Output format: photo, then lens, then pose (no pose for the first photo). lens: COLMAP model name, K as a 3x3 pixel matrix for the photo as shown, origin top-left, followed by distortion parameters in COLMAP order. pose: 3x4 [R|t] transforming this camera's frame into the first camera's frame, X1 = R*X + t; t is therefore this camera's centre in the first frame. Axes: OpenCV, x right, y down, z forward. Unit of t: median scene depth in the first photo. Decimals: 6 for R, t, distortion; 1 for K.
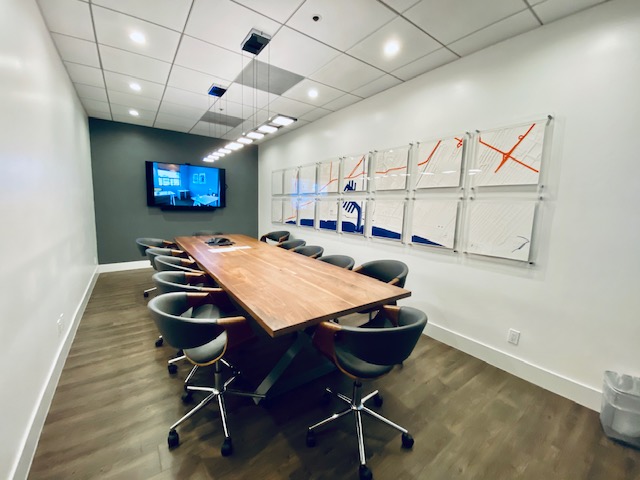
lens RADIAL K [[262.7, 0, 318.1], [0, 262.7, 238.0], [0, 0, 1]] dist [0.014180, -0.001251]
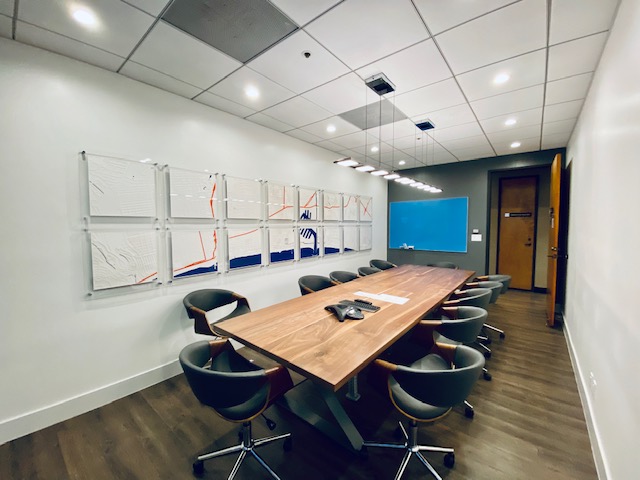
lens RADIAL K [[262.7, 0, 318.1], [0, 262.7, 241.0], [0, 0, 1]] dist [0.014180, -0.001251]
pose [[-0.261990, -0.077002, 0.961994, -0.952557], [0.126124, 0.985531, 0.113235, -0.209254], [-0.956794, 0.150997, -0.248488, 1.249814]]
